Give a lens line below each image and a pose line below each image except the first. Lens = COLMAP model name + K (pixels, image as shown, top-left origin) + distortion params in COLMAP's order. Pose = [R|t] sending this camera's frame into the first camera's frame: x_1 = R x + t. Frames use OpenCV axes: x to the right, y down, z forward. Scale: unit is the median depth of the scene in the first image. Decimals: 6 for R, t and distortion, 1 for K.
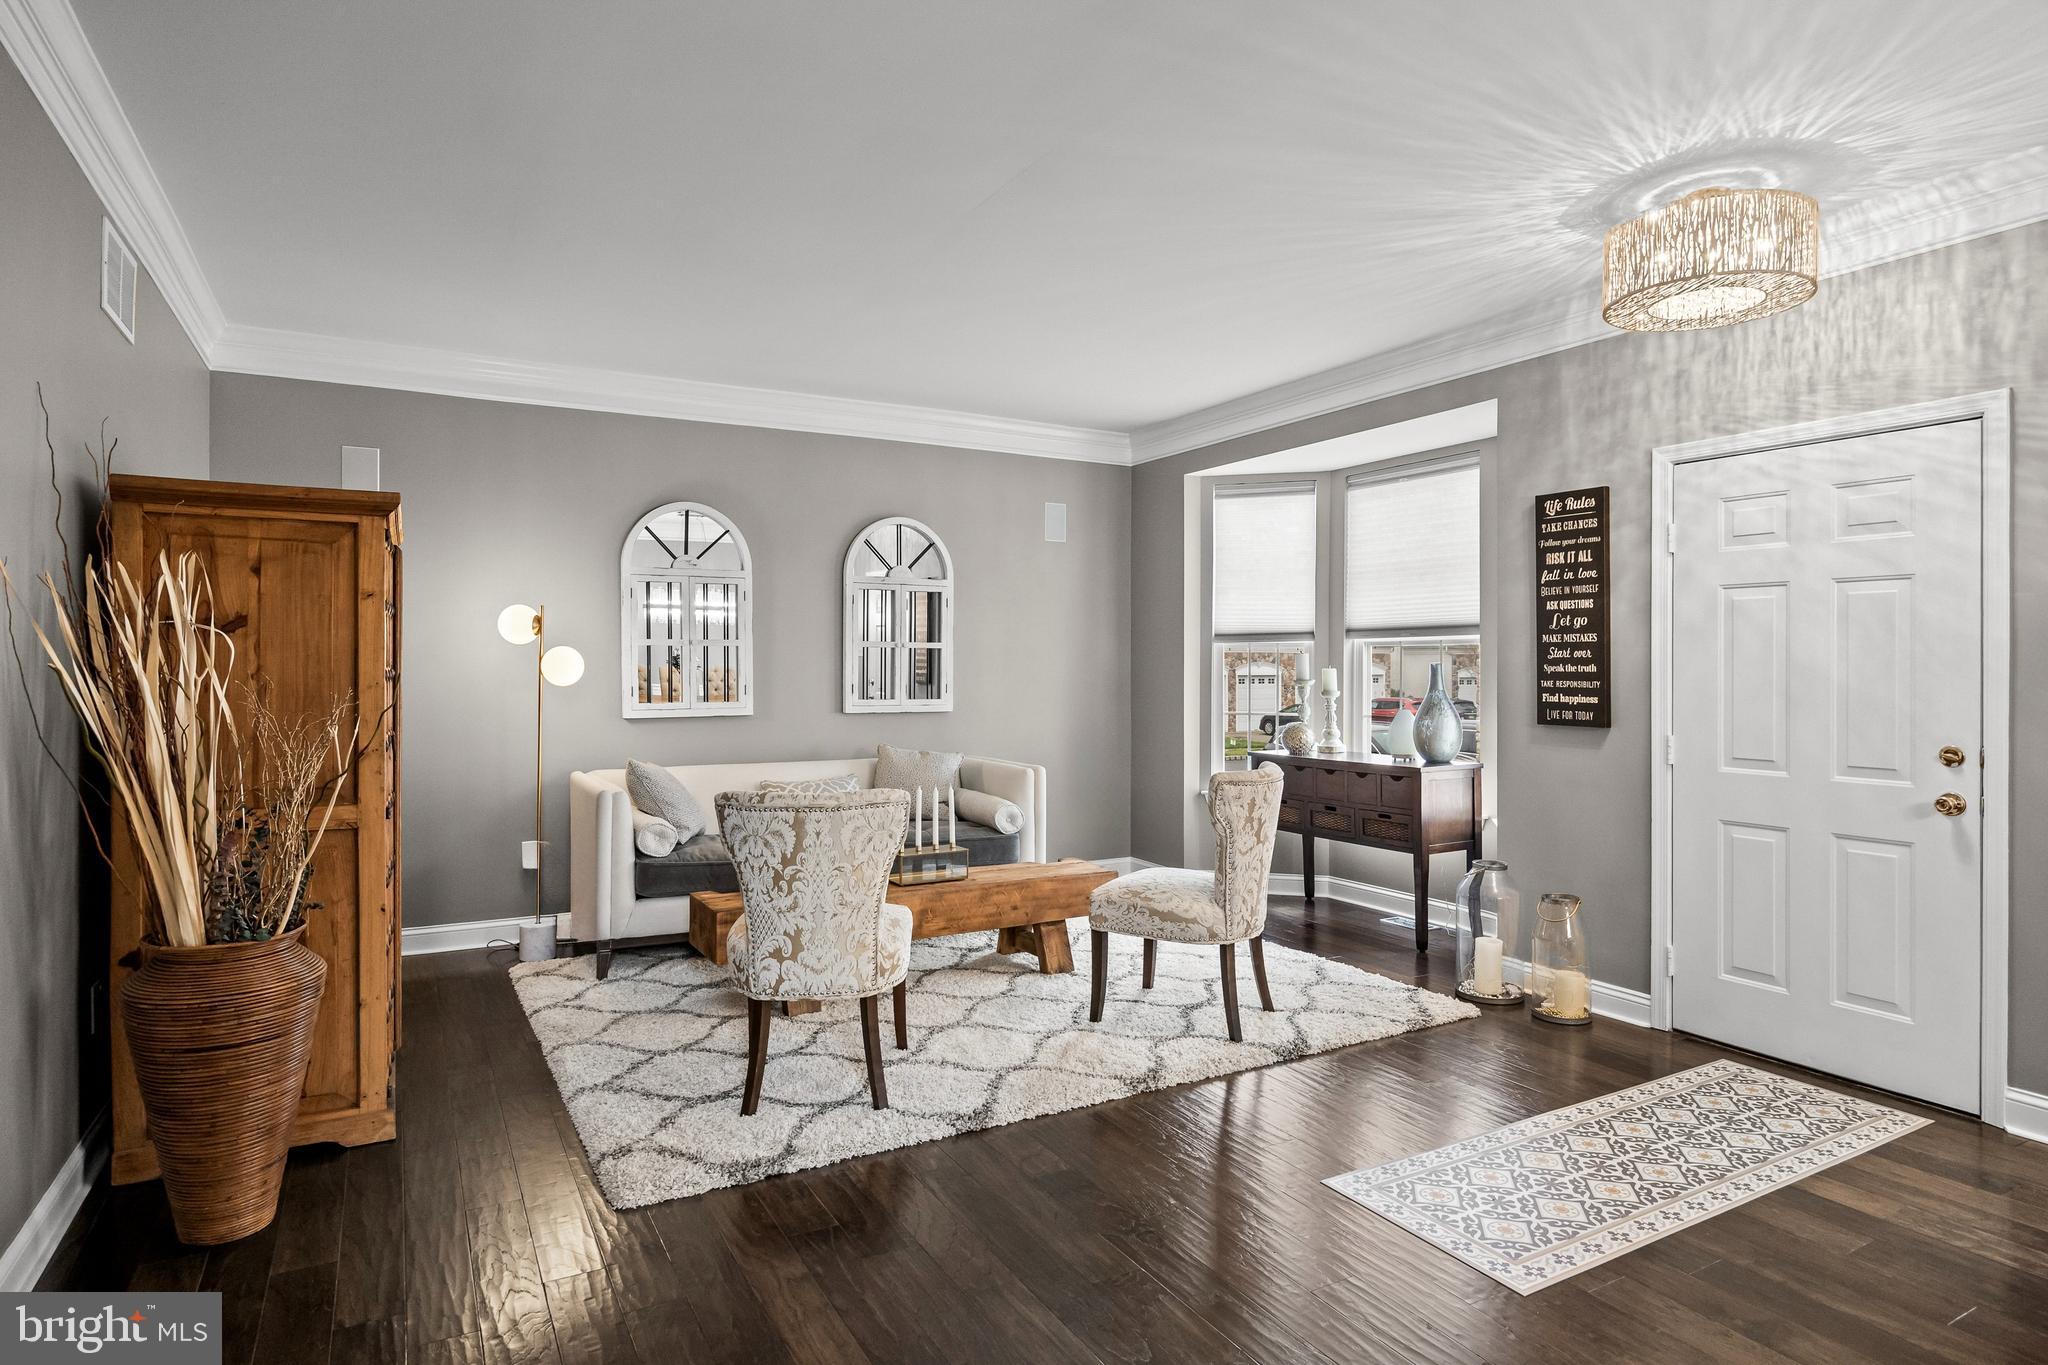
lens RADIAL K [[1131.5, 0, 1026.0], [0, 1131.5, 672.2], [0, 0, 1]] dist [-0.005107, -0.002024]
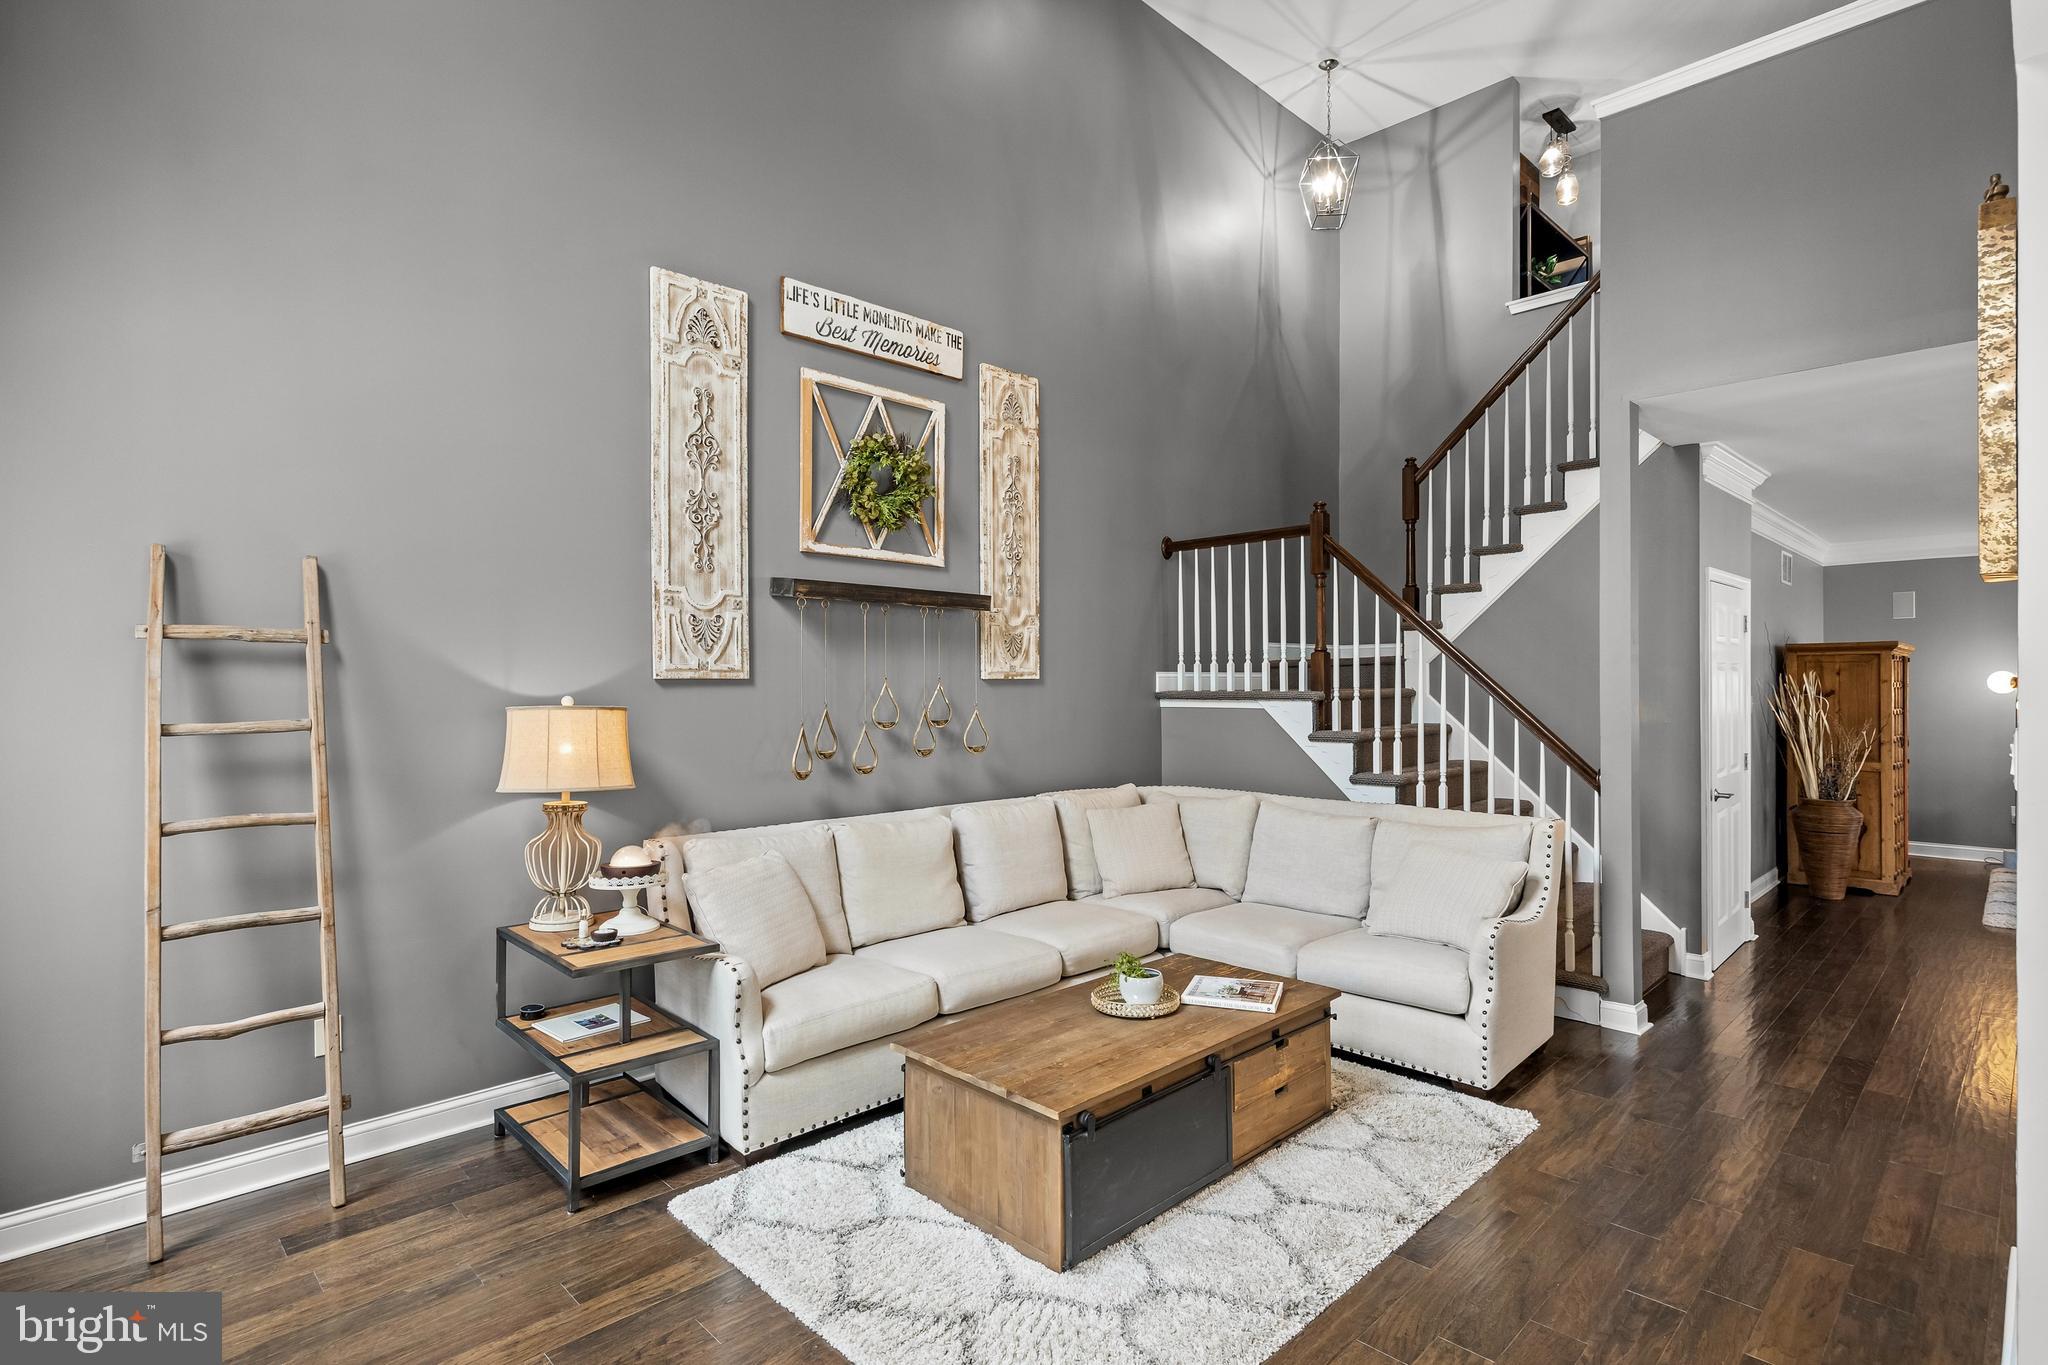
lens RADIAL K [[1013.2, 0, 1021.8], [0, 1013.2, 683.9], [0, 0, 1]] dist [-0.003824, -0.000111]
pose [[0.261092, -0.007762, -0.965283, 0.386302], [0.000733, 0.999969, -0.007843, -0.015716], [0.965314, 0.001340, 0.261089, -0.513729]]
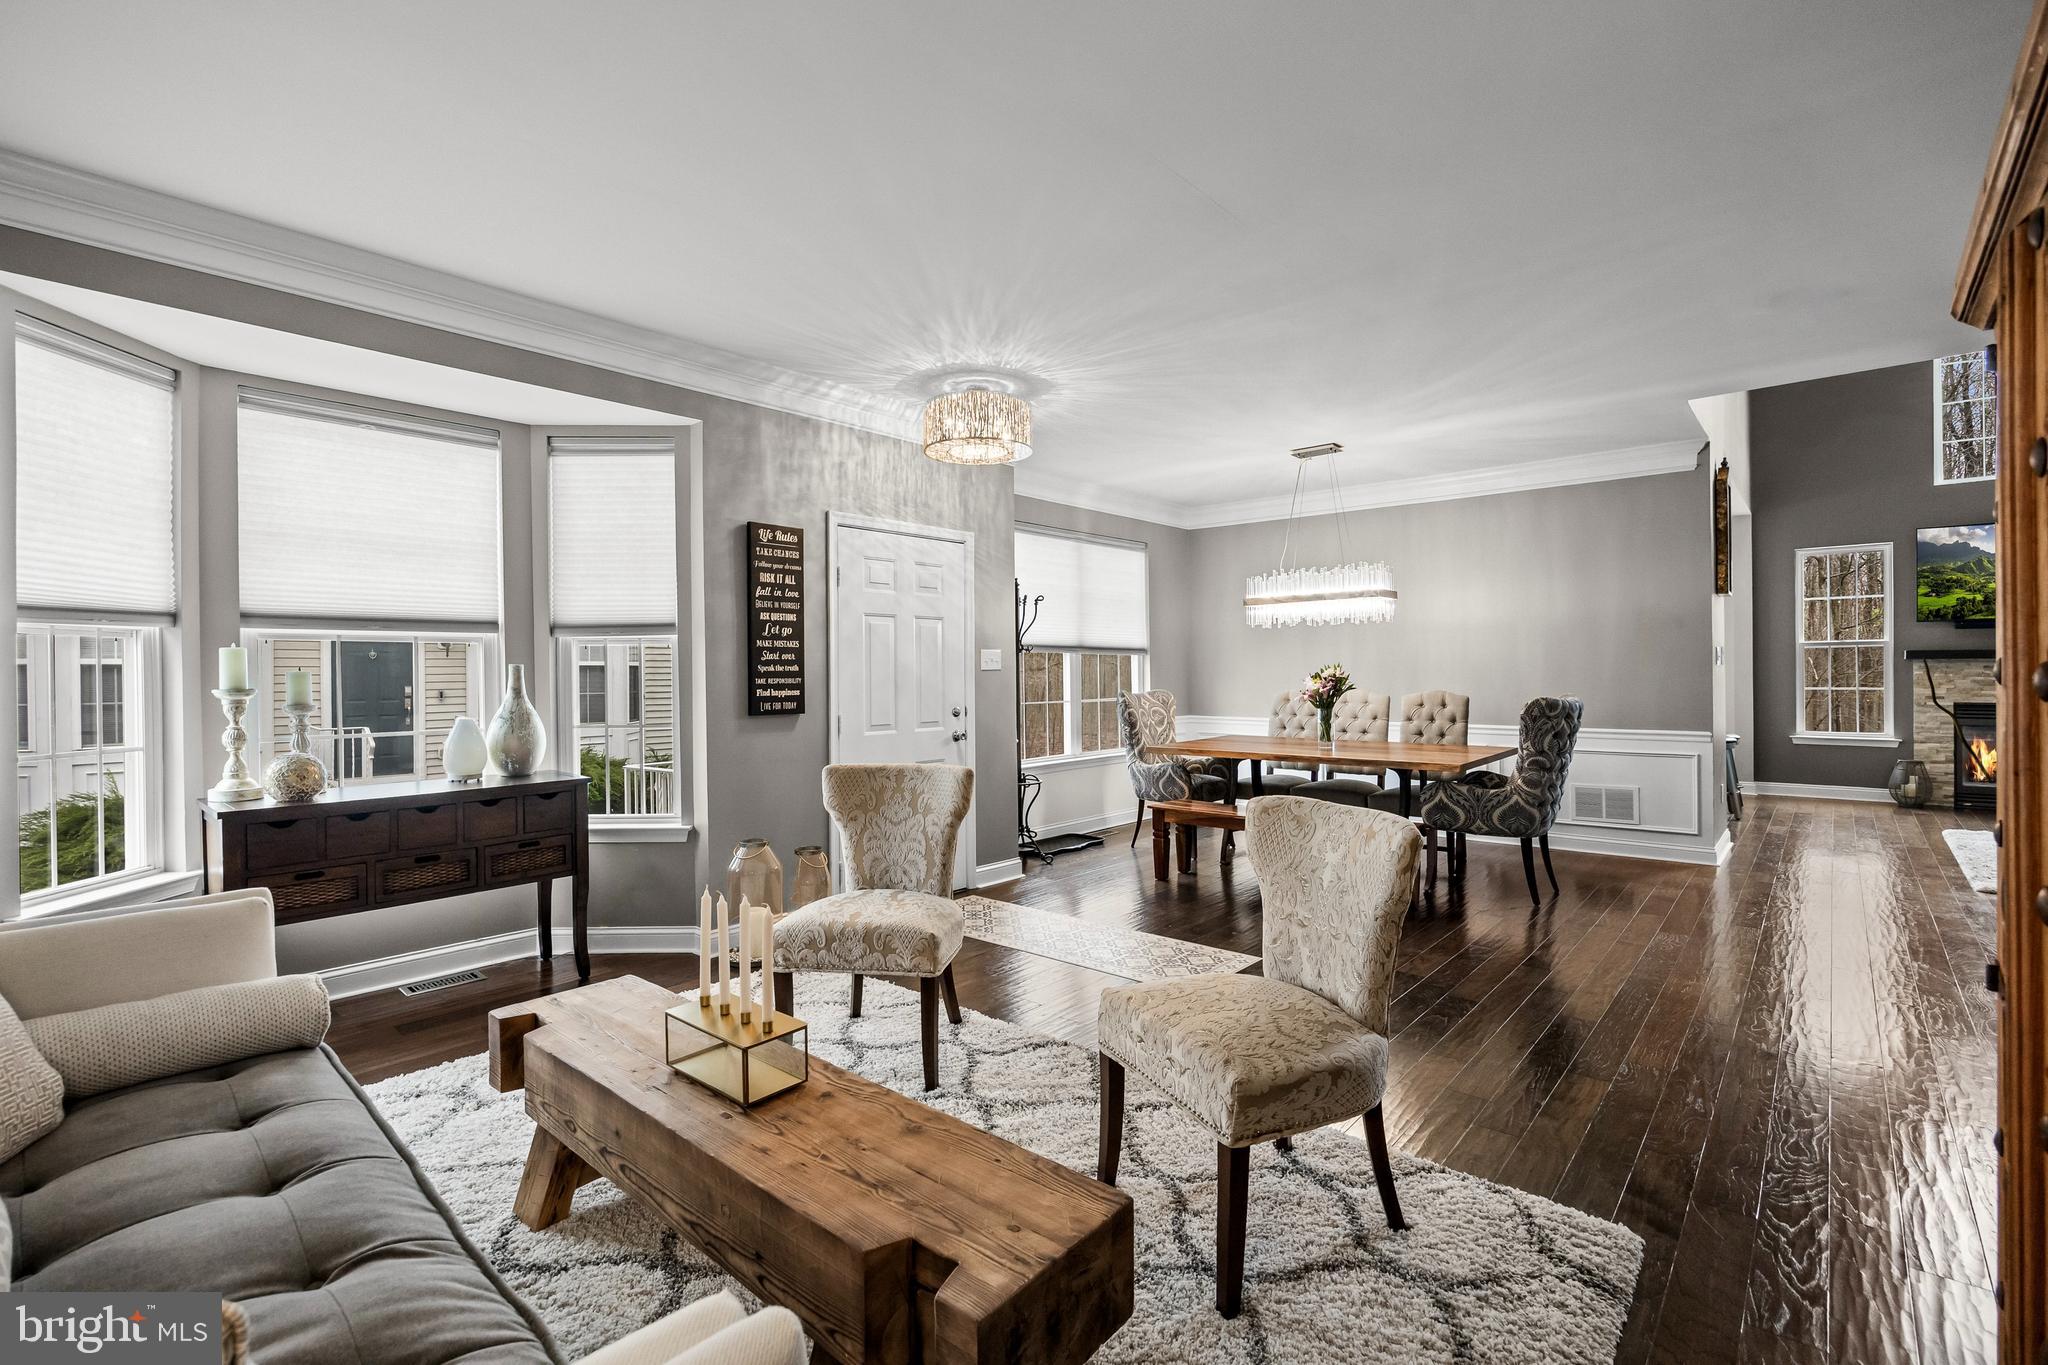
lens RADIAL K [[935.7, 0, 1028.3], [0, 935.7, 670.2], [0, 0, 1]] dist [0.005301, 0.000369]
pose [[-0.339788, 0.002216, 0.940499, -0.665927], [0.012092, 0.999925, 0.002013, 0.000188], [-0.940424, 0.012056, -0.339790, 1.256749]]
